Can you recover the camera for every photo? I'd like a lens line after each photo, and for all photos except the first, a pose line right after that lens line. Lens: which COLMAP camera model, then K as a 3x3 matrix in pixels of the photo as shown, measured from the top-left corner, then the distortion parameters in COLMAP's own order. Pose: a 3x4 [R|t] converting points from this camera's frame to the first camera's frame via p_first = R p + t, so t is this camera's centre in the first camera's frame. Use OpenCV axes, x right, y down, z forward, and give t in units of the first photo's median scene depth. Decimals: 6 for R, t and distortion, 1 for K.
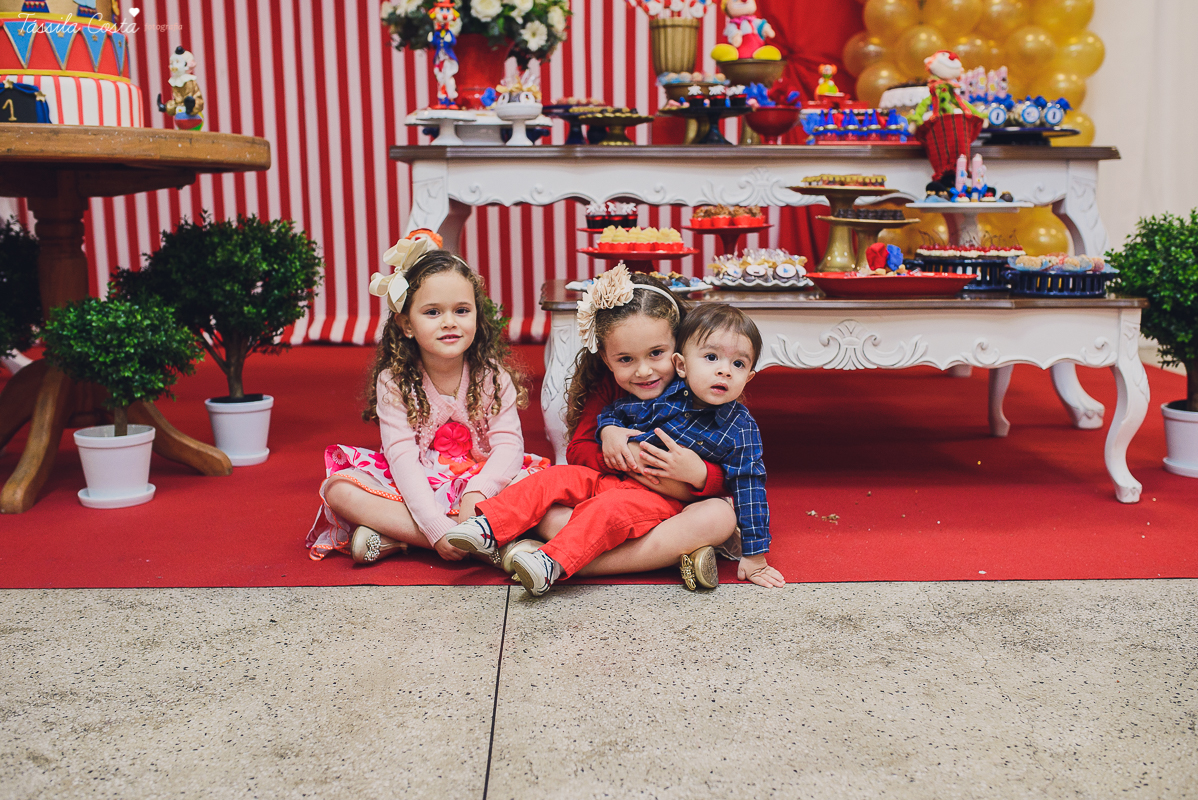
lens RADIAL K [[1140.0, 0, 599.0], [0, 1140.0, 400.0], [0, 0, 1]] dist [-0.066570, 0.085216]
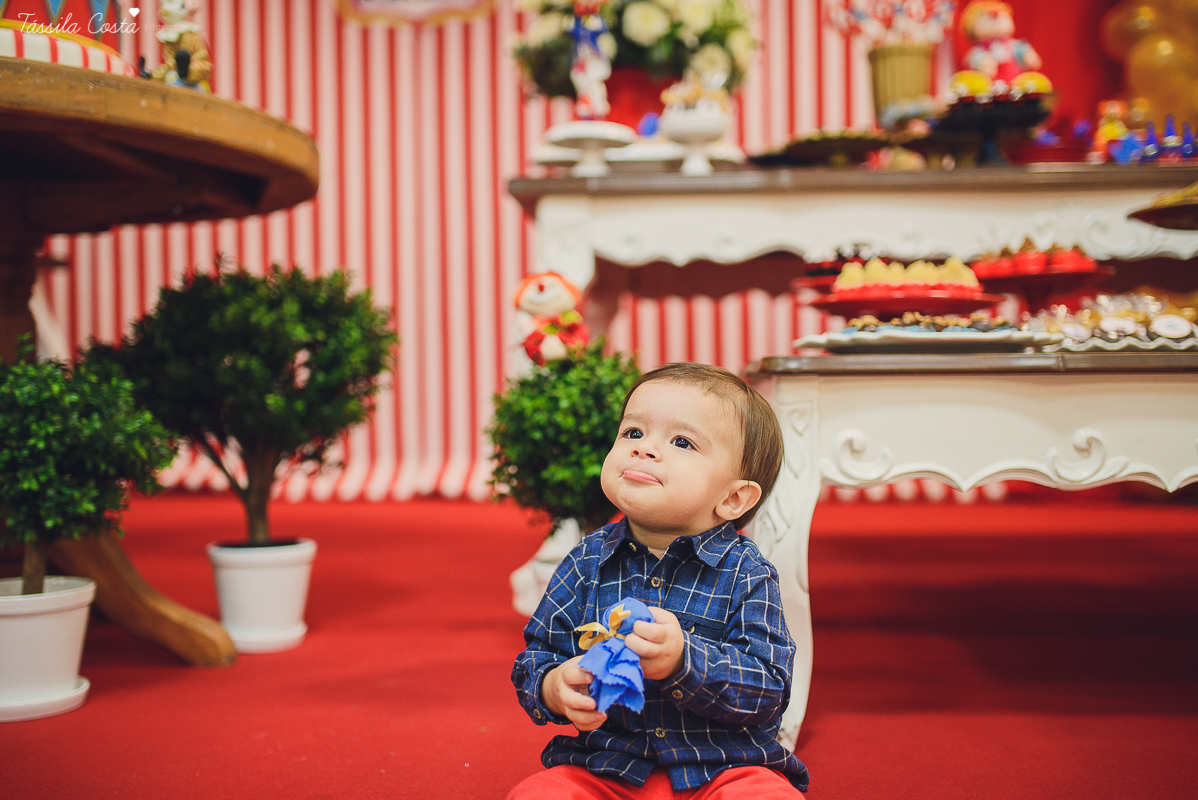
lens RADIAL K [[1157.6, 0, 617.8], [0, 1157.6, 396.3], [0, 0, 1]] dist [-0.007980, -0.004561]
pose [[0.994103, 0.002170, -0.108417, -0.049594], [-0.019599, 0.986930, -0.159956, 0.019349], [0.106653, 0.161138, 0.981152, 0.410683]]
